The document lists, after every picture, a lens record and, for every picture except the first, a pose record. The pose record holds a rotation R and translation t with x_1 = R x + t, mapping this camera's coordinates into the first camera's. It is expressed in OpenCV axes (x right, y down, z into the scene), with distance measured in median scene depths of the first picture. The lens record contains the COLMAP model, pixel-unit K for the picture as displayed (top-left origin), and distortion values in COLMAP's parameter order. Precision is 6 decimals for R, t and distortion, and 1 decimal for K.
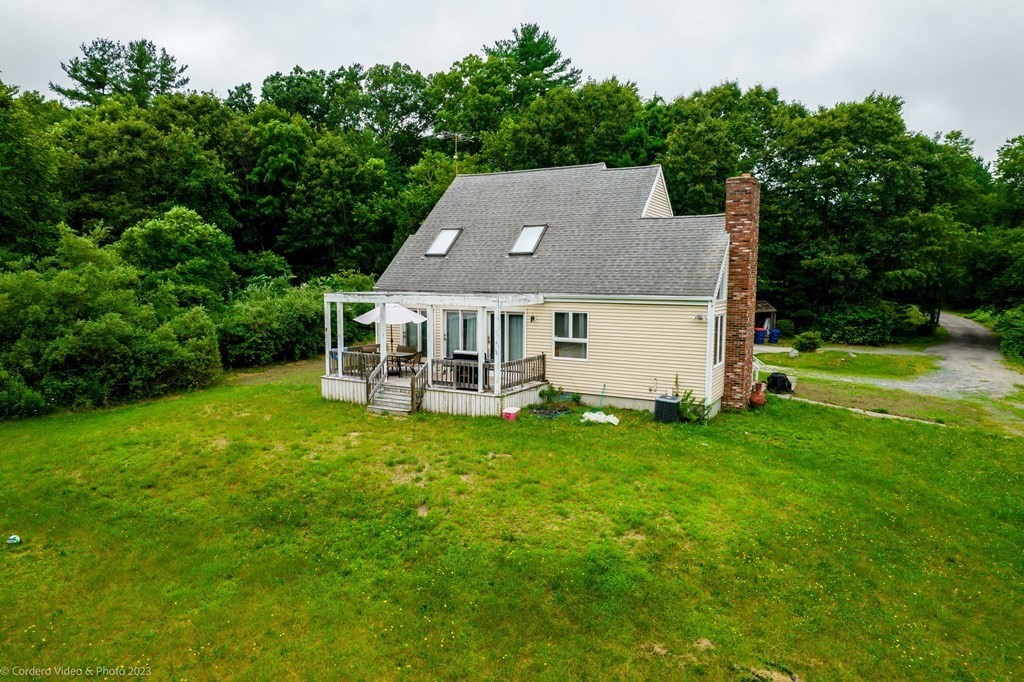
lens RADIAL K [[658.3, 0, 507.8], [0, 658.3, 341.1], [0, 0, 1]] dist [-0.078317, 0.066485]
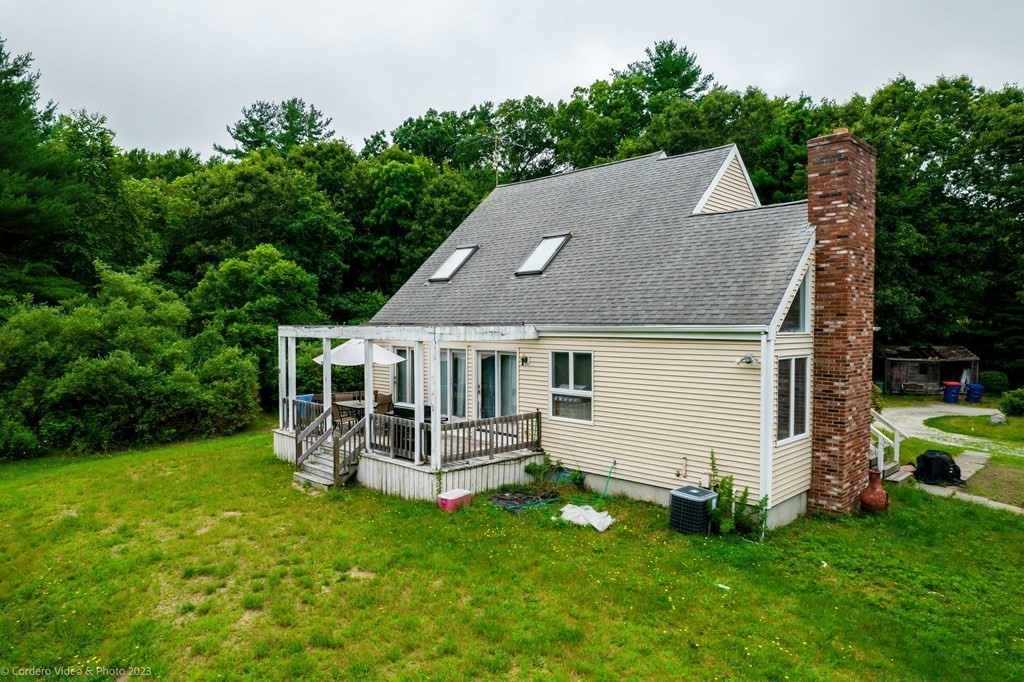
lens RADIAL K [[658.3, 0, 507.8], [0, 658.3, 341.1], [0, 0, 1]] dist [-0.078317, 0.066485]
pose [[0.962648, 0.004097, -0.270726, 0.188305], [-0.024081, 0.997219, -0.070535, -0.004403], [0.269684, 0.074420, 0.960069, 0.280166]]
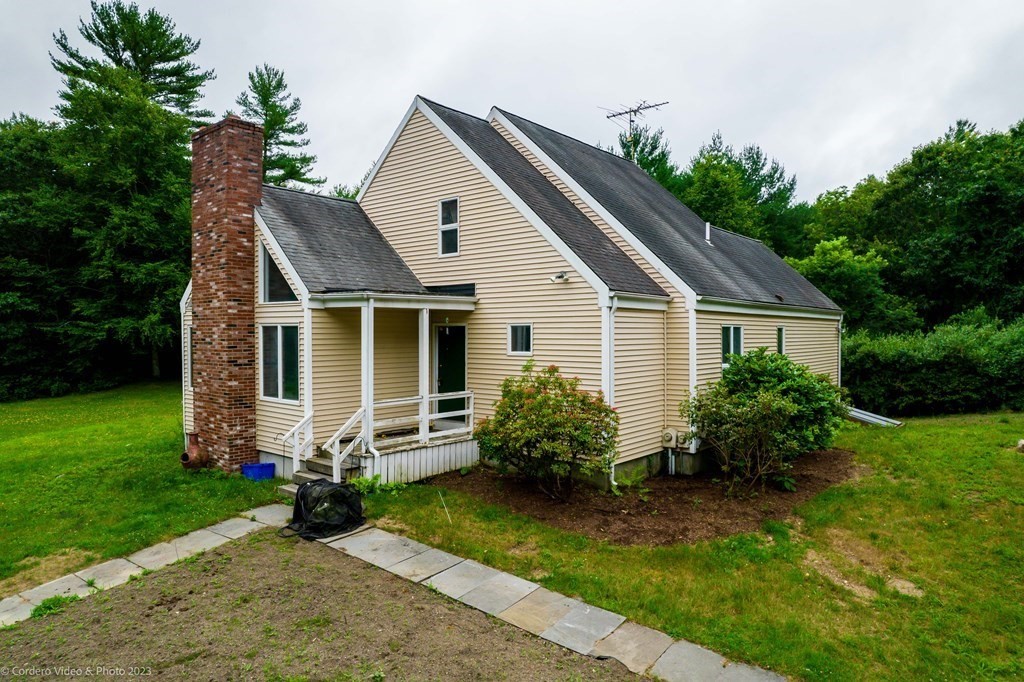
lens RADIAL K [[658.3, 0, 507.8], [0, 658.3, 341.1], [0, 0, 1]] dist [-0.078317, 0.066485]
pose [[-0.195473, 0.005892, -0.980691, 0.824444], [-0.091478, 0.995513, 0.024214, -0.060445], [0.976433, 0.094445, -0.194057, 1.227148]]
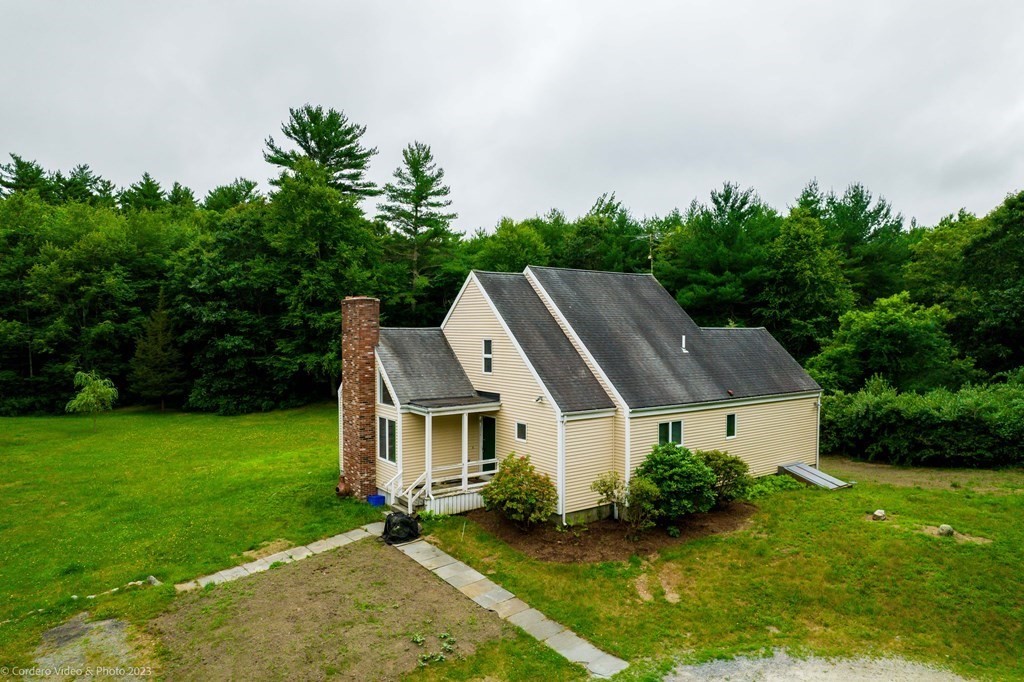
lens RADIAL K [[658.3, 0, 507.8], [0, 658.3, 341.1], [0, 0, 1]] dist [-0.078317, 0.066485]
pose [[-0.430790, 0.012357, -0.902368, 1.108381], [-0.087771, 0.994592, 0.055522, -0.220703], [0.898174, 0.103121, -0.427376, 1.485094]]
